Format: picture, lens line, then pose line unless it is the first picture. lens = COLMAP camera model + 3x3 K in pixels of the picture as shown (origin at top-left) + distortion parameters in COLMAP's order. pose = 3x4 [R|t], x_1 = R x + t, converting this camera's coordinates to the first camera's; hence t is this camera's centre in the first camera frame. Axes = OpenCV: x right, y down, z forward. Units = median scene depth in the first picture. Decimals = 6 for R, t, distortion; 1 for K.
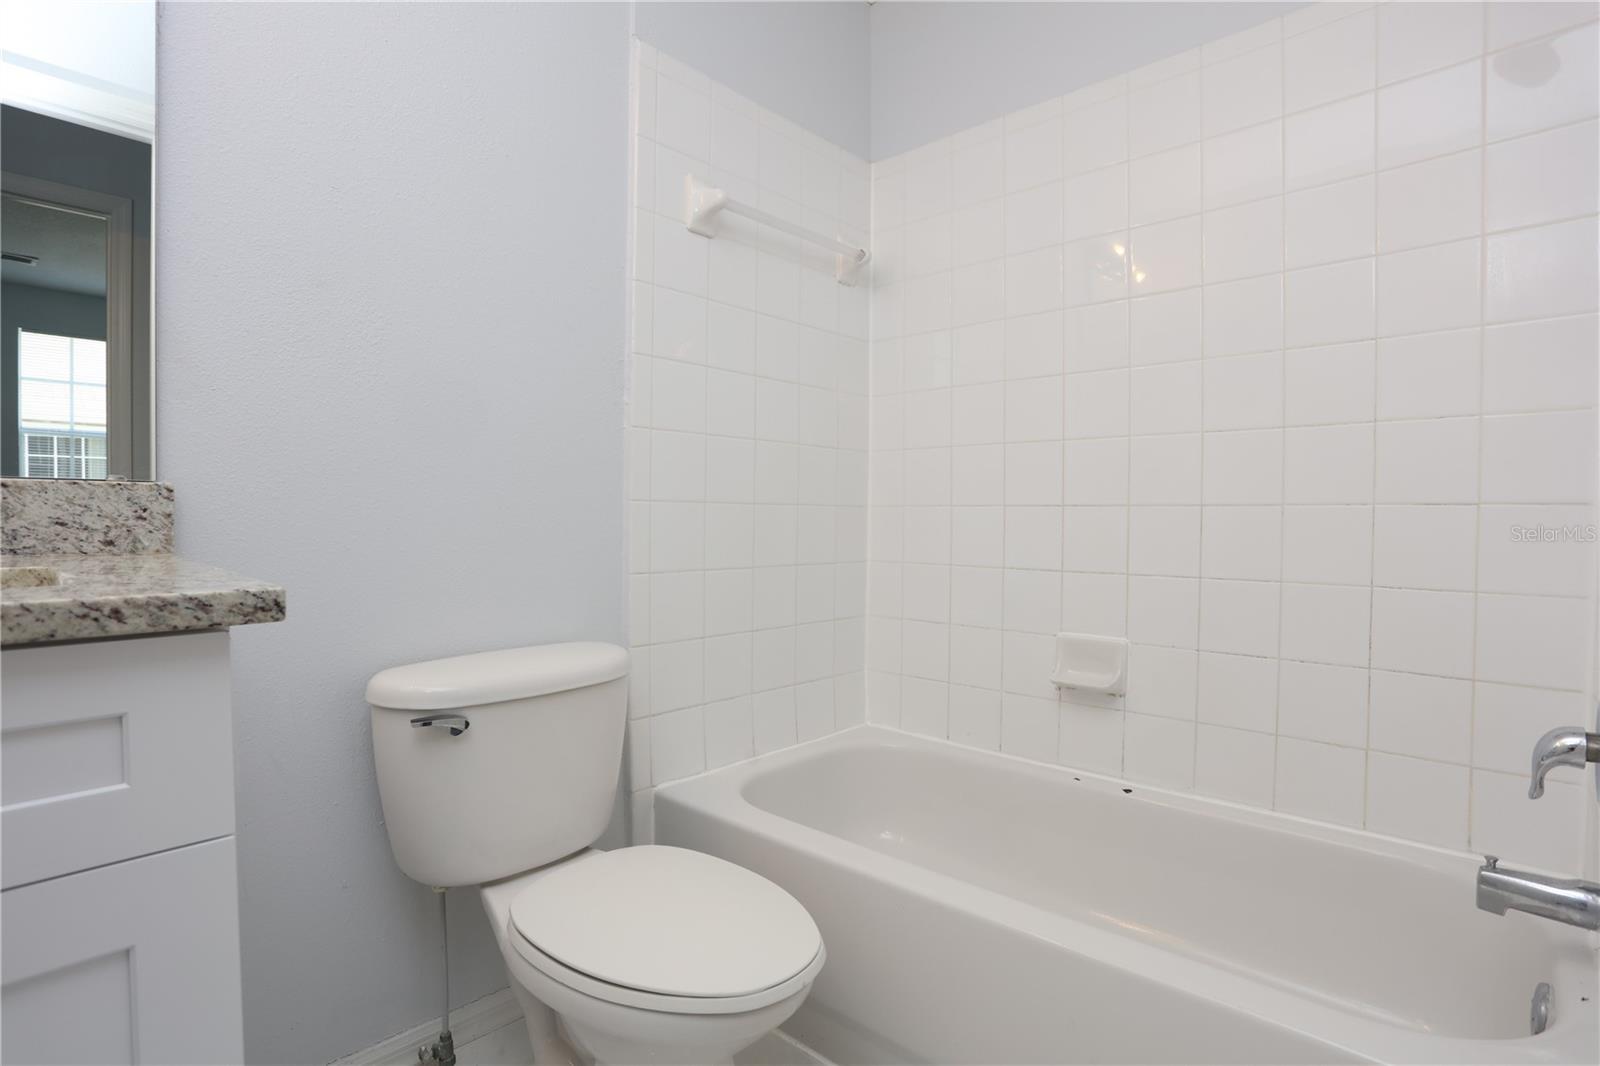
lens RADIAL K [[835.3, 0, 801.2], [0, 835.3, 501.7], [0, 0, 1]] dist [-0.068226, 0.032236]
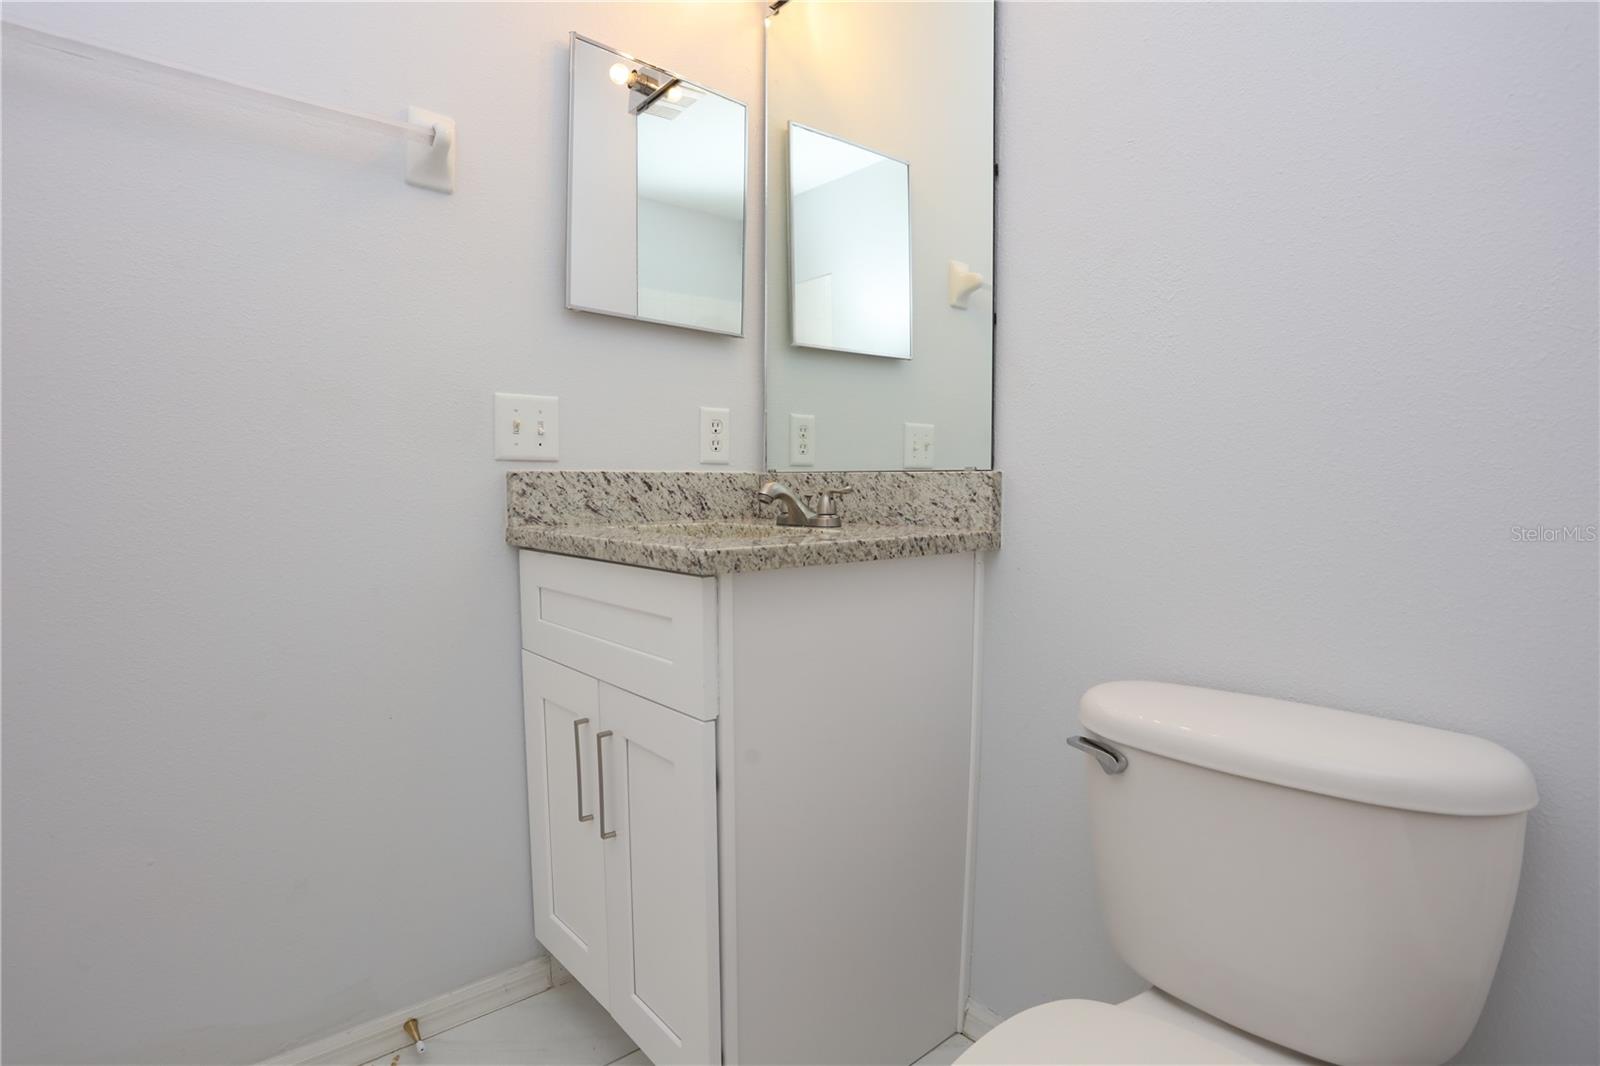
lens RADIAL K [[835.3, 0, 801.2], [0, 835.3, 501.7], [0, 0, 1]] dist [-0.068226, 0.032236]
pose [[-0.136413, 0.009208, -0.990609, 0.500593], [0.003047, 0.999956, 0.008876, 0.010623], [0.990647, -0.001807, -0.136435, 0.965074]]
